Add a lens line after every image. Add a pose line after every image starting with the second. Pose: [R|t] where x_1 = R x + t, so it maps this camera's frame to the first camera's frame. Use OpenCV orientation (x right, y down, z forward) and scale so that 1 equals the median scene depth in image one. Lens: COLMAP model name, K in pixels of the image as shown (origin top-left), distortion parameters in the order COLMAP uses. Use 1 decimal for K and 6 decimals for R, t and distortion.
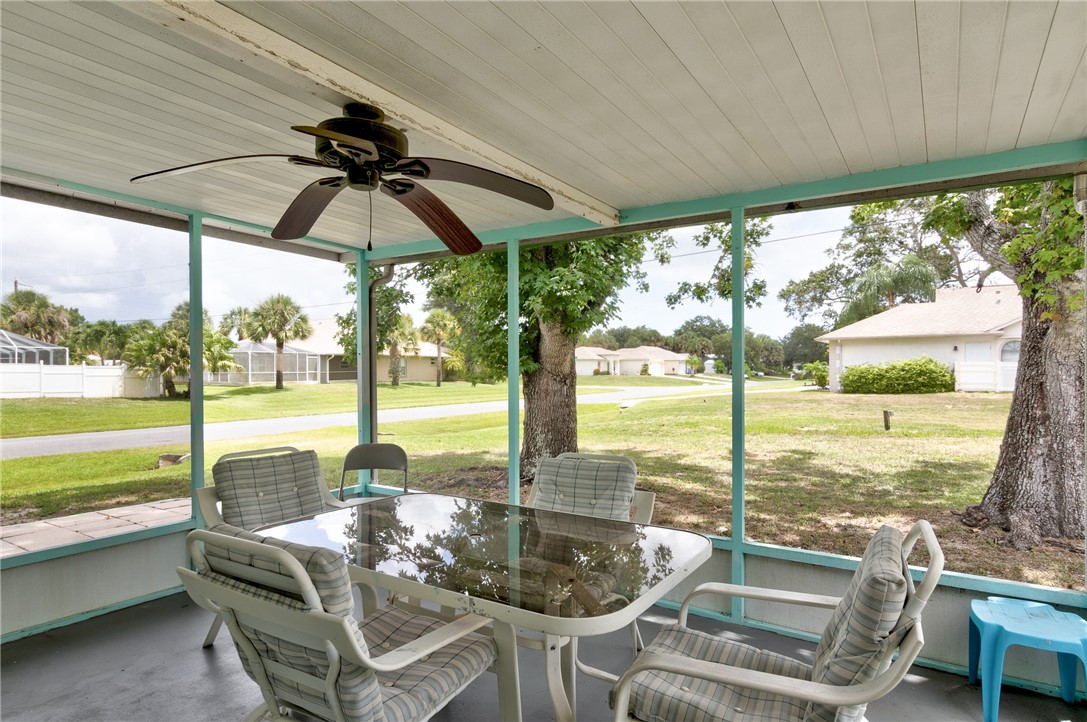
lens RADIAL K [[600.2, 0, 542.0], [0, 600.2, 370.0], [0, 0, 1]] dist [-0.014208, 0.001317]
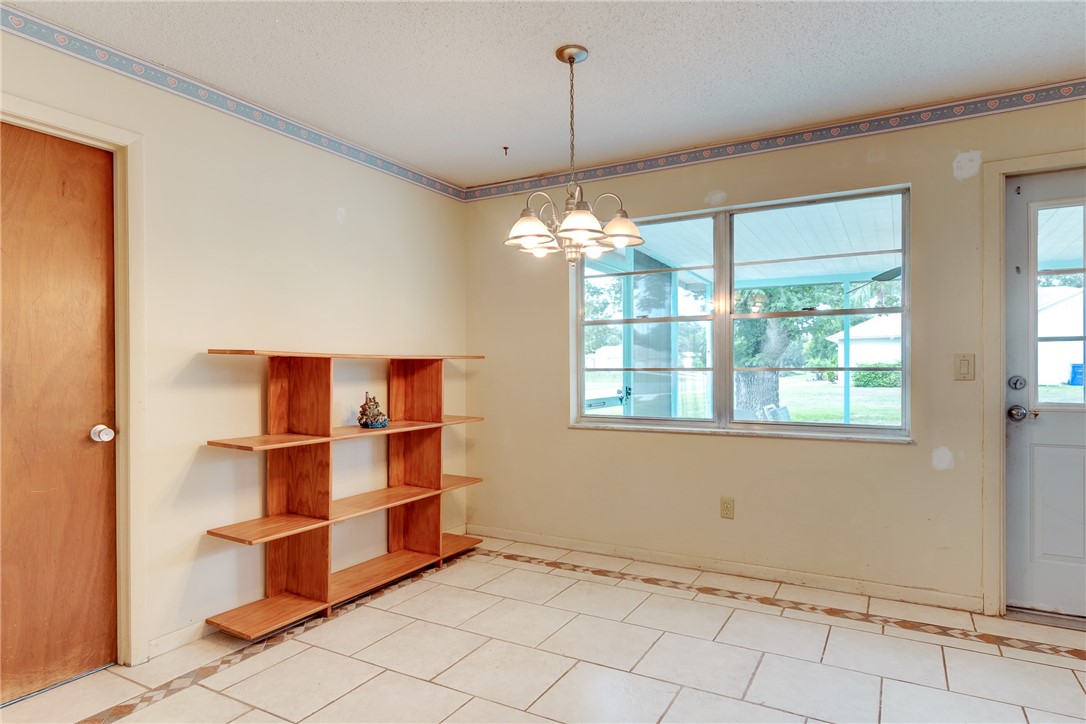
lens RADIAL K [[611.5, 0, 543.6], [0, 611.5, 368.7], [0, 0, 1]] dist [0.000915, 0.000917]
pose [[0.997766, -0.003400, 0.066724, -0.150028], [0.003380, 0.999994, 0.000409, 0.002509], [-0.066725, -0.000182, 0.997771, -0.090986]]
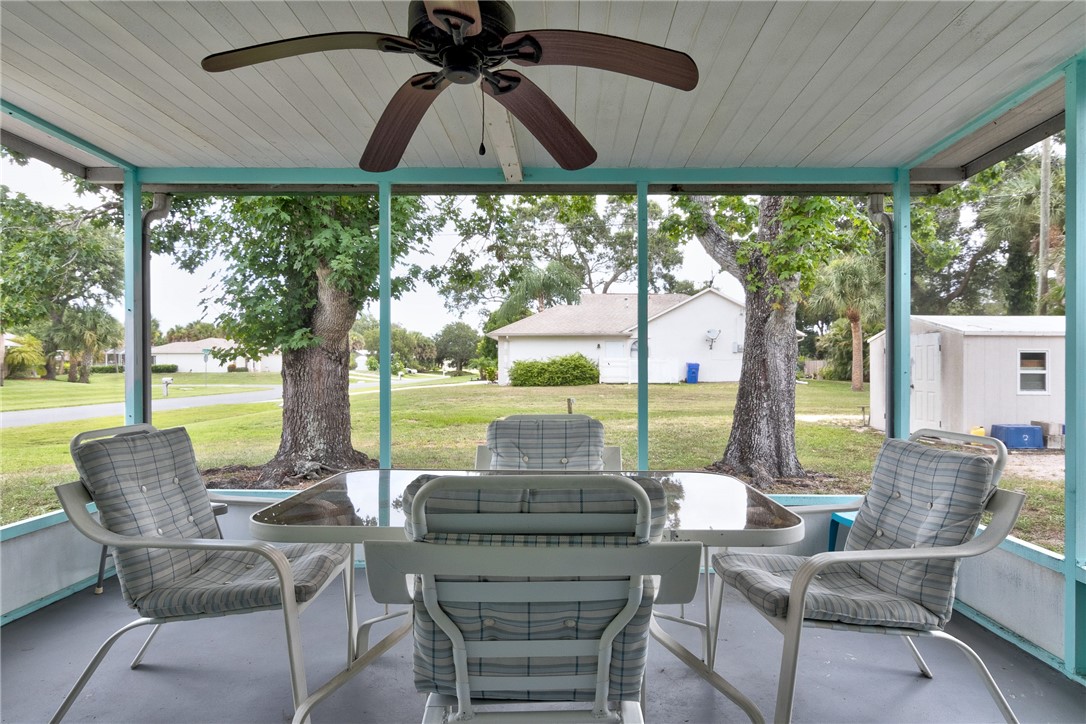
lens RADIAL K [[641.3, 0, 539.4], [0, 641.3, 368.2], [0, 0, 1]] dist [-0.006132, -0.000466]
pose [[0.849872, 0.002852, 0.526982, -0.053314], [-0.003044, 0.999995, -0.000503, 0.007675], [-0.526981, -0.001177, 0.849876, 0.015262]]
